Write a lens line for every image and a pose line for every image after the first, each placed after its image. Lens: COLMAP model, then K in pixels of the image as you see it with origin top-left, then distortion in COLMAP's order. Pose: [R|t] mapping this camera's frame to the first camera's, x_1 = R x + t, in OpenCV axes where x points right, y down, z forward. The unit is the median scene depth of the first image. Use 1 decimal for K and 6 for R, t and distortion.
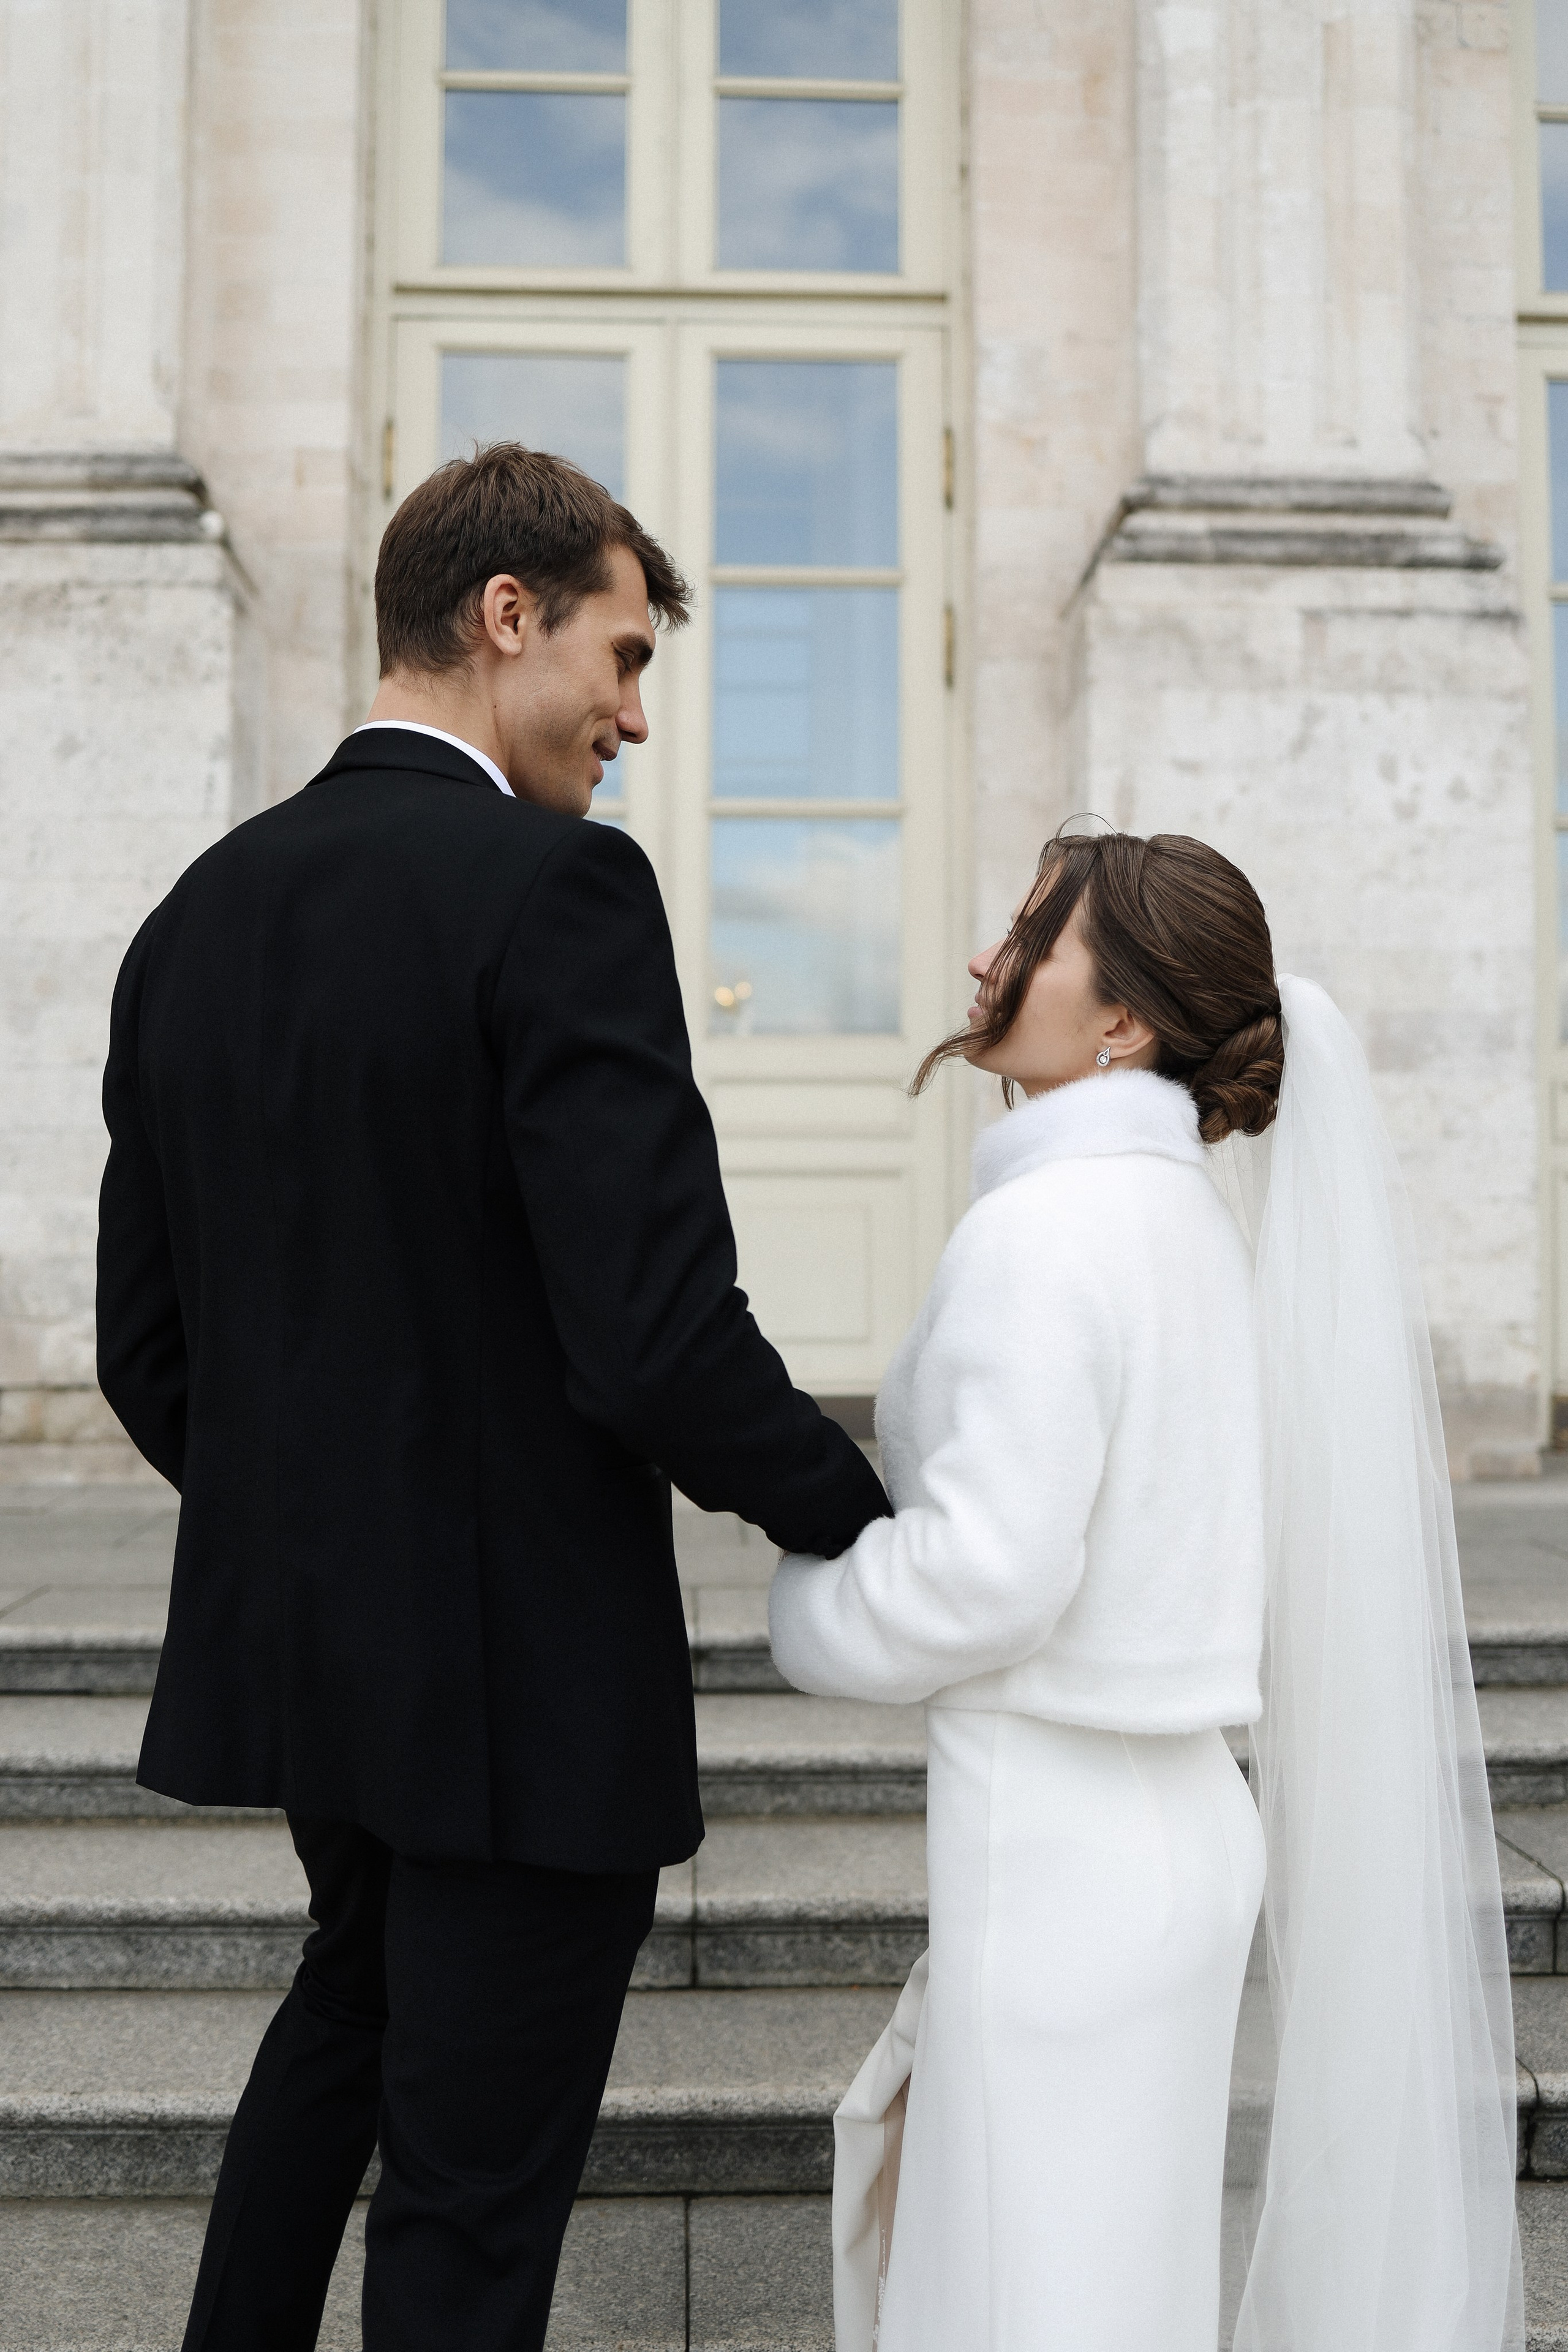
lens RADIAL K [[2344.5, 0, 815.3], [0, 2344.5, 1186.9], [0, 0, 1]] dist [-0.074267, 0.082274]
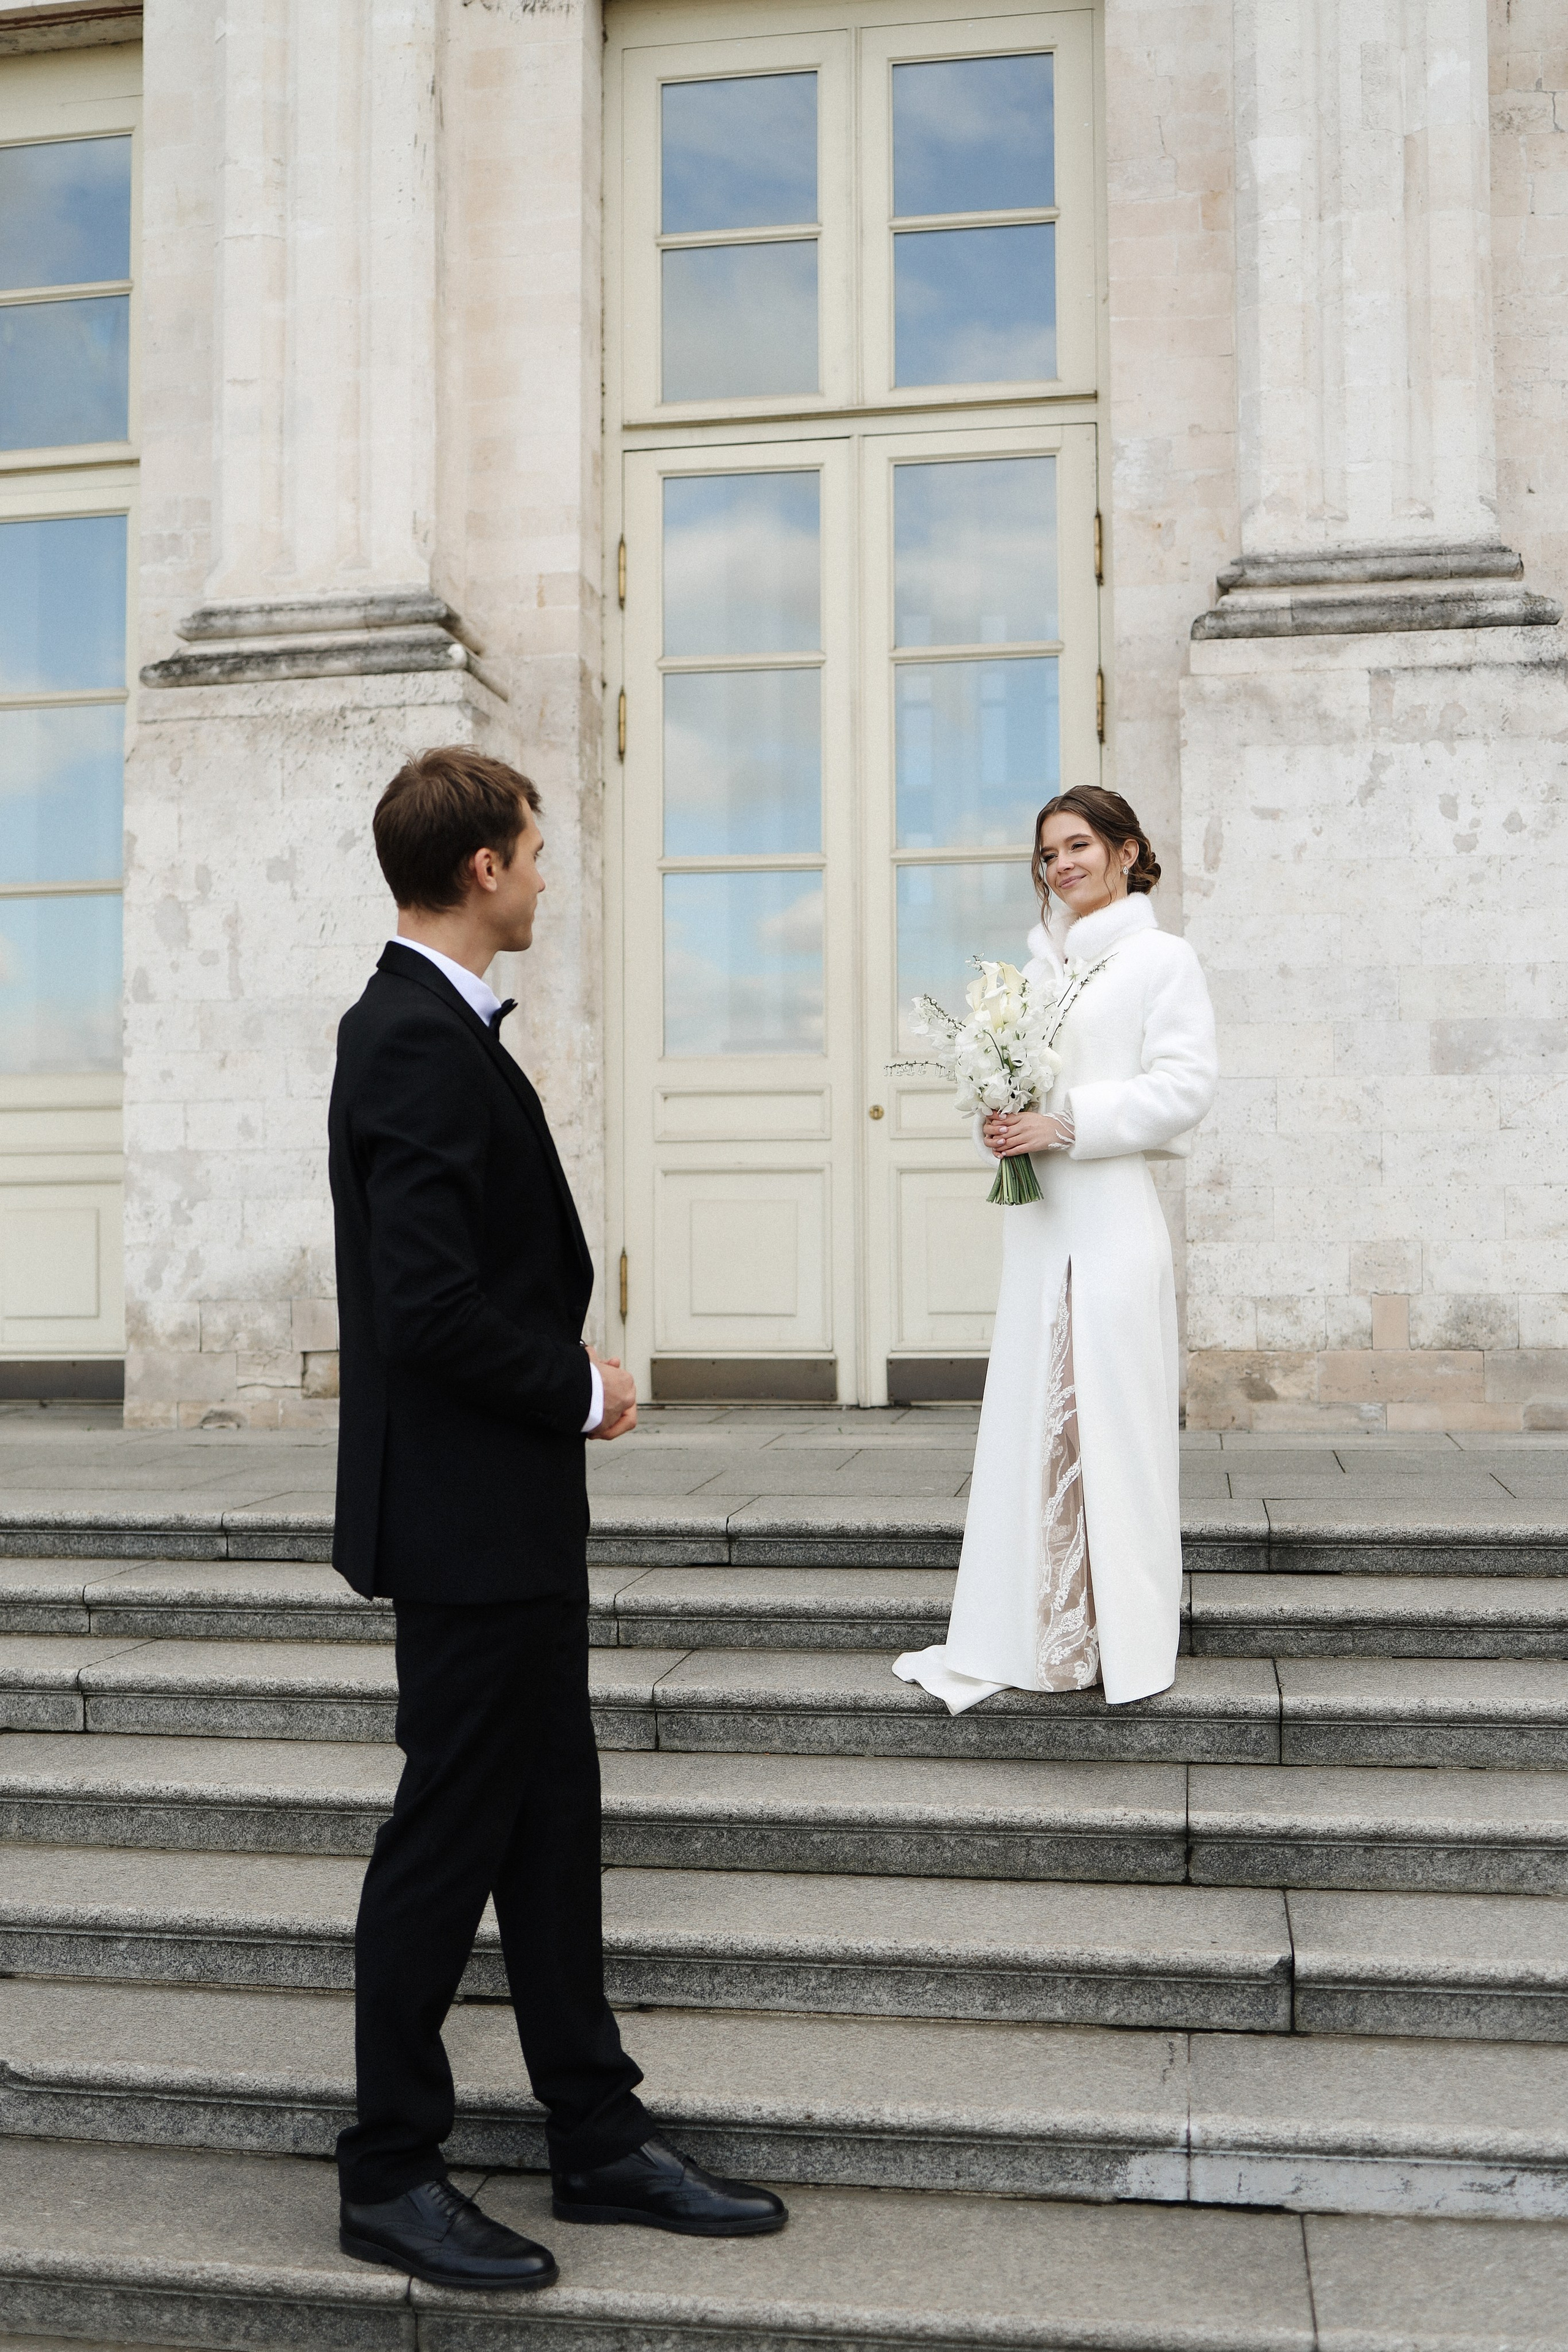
lens RADIAL K [[2455.4, 0, 847.9], [0, 2455.4, 1247.7], [0, 0, 1]] dist [-0.073198, 0.069591]
pose [[0.980659, -0.011345, -0.195396, 0.187262], [0.017433, 0.999414, 0.029464, -0.004367], [0.194947, -0.032300, 0.980282, -0.231586]]
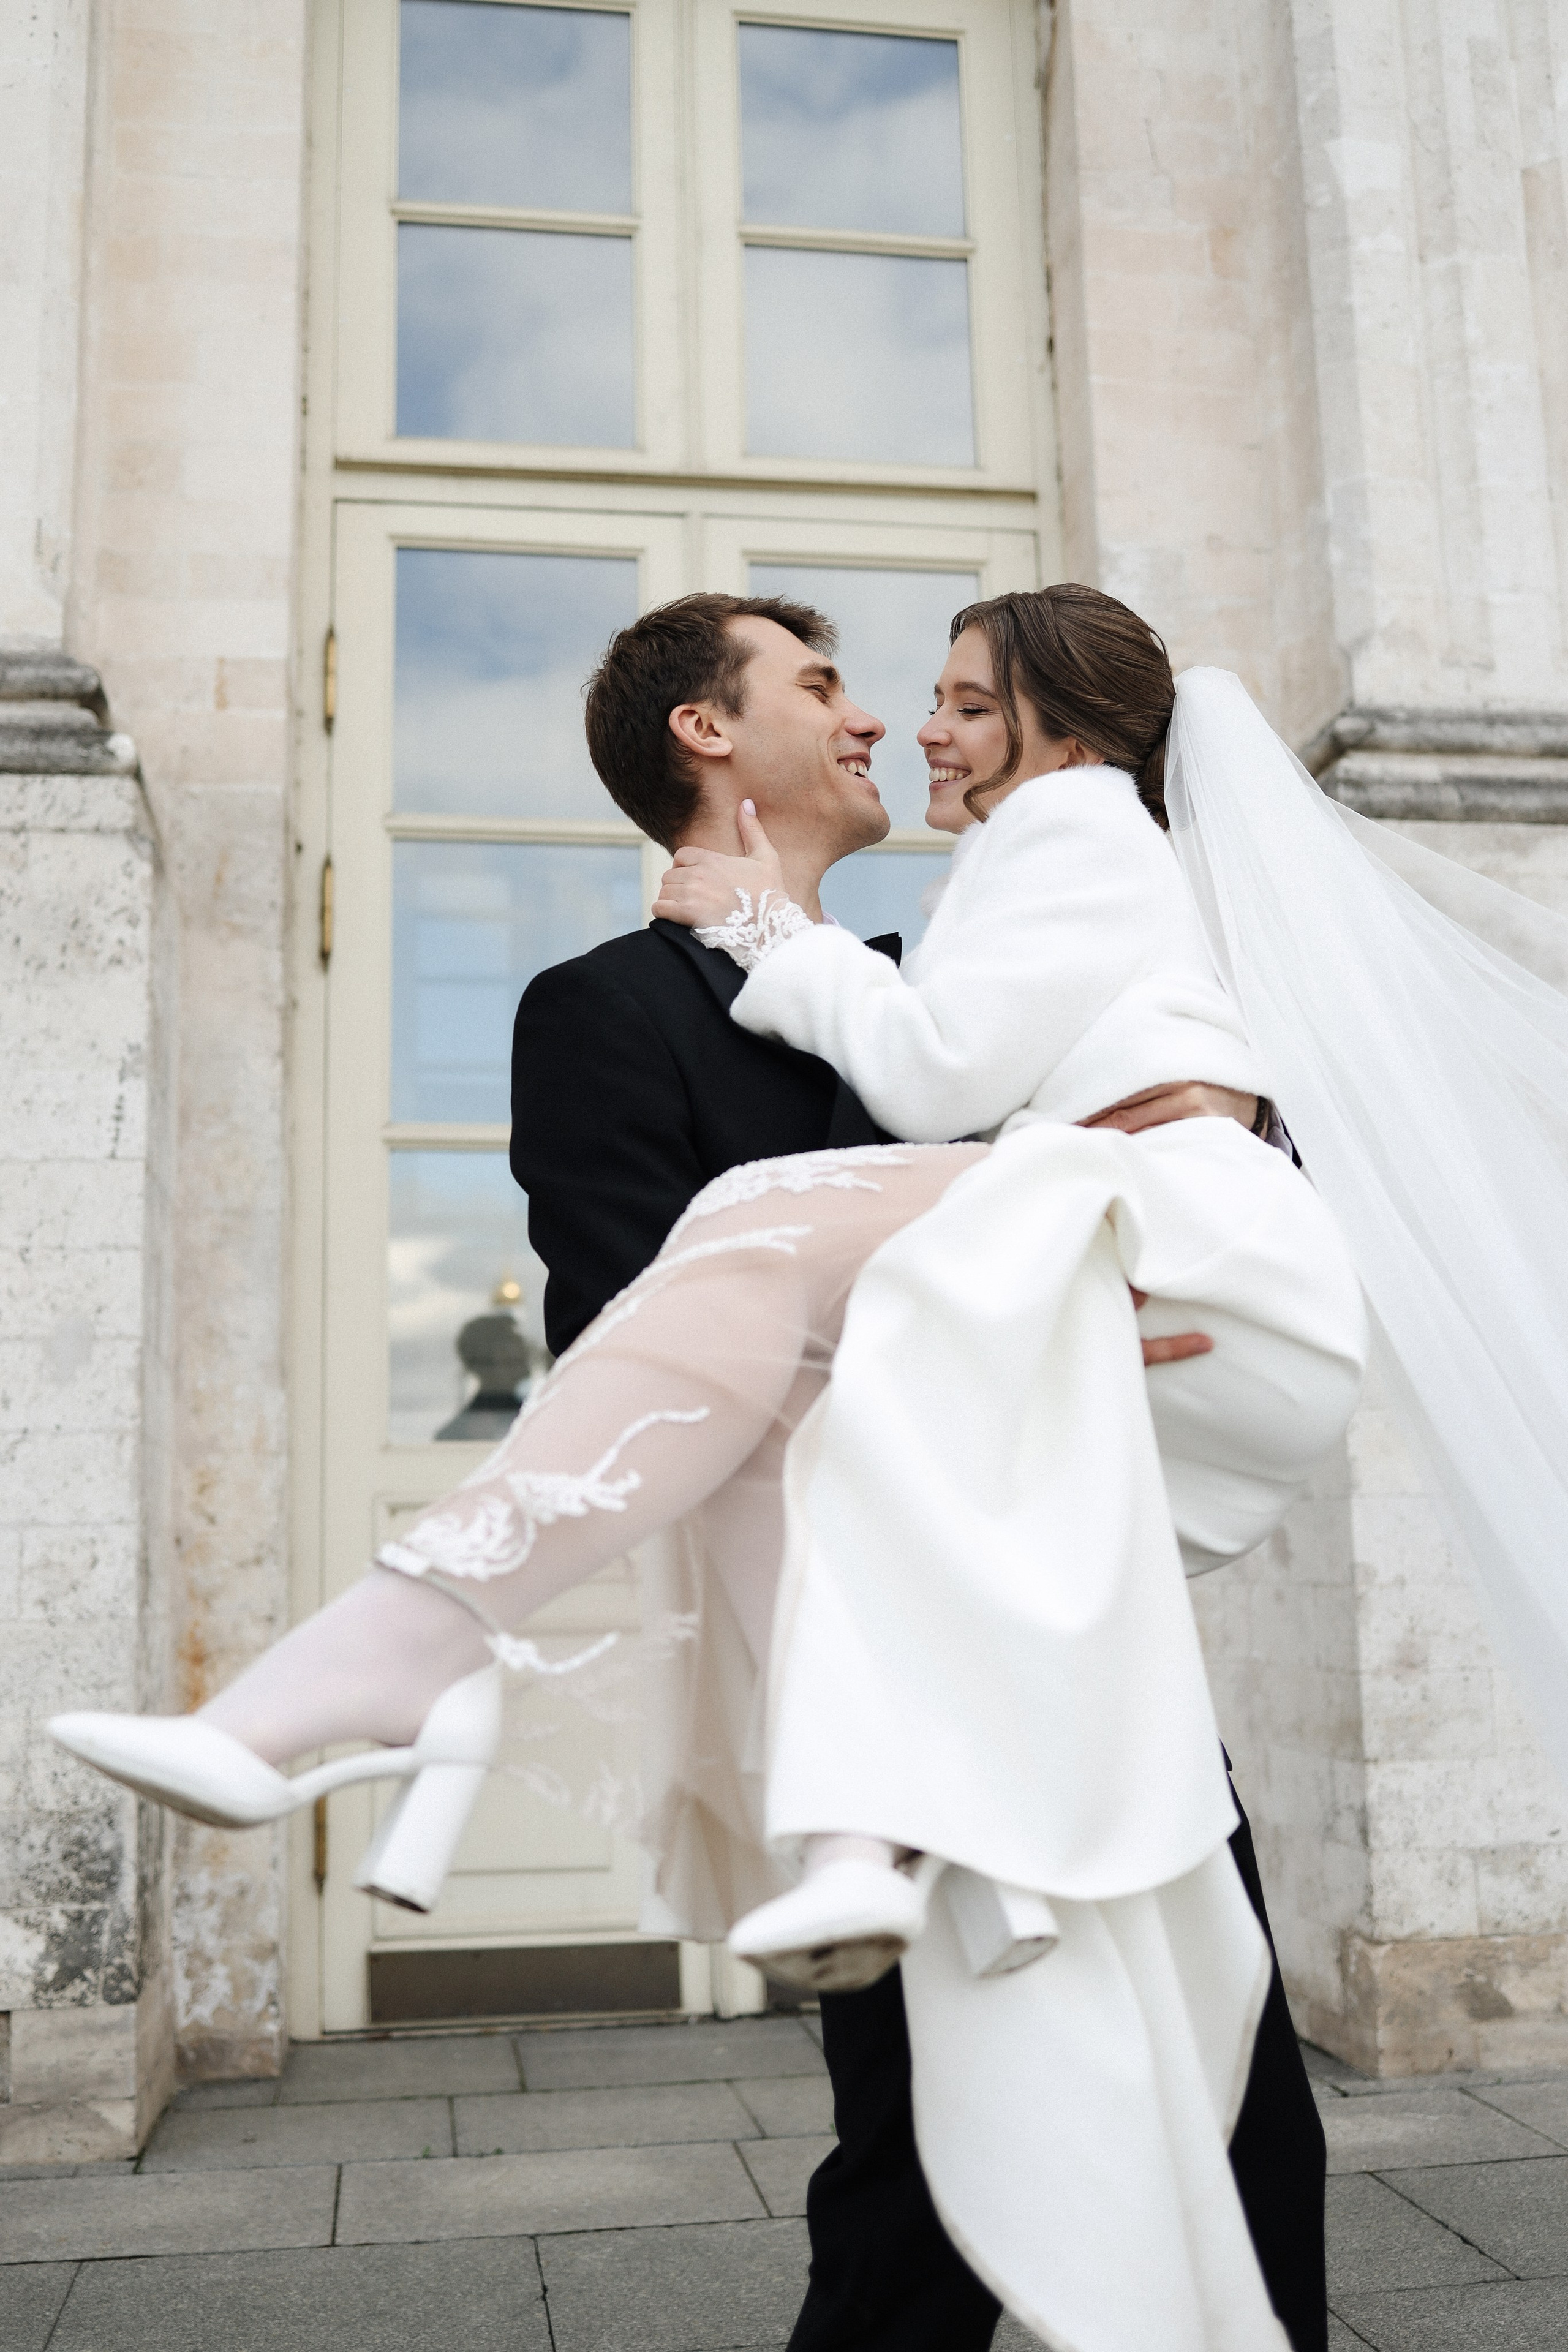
lens RADIAL K [[2341.4, 0, 792.7], [0, 2341.4, 1223.1], [0, 0, 1]] dist [-0.086155, 0.088695]
pose [[0.994145, -0.009945, 0.107591, -0.129614], [0.021690, 0.993855, -0.108548, -0.058162], [-0.105851, 0.110246, 0.988252, 0.285507]]
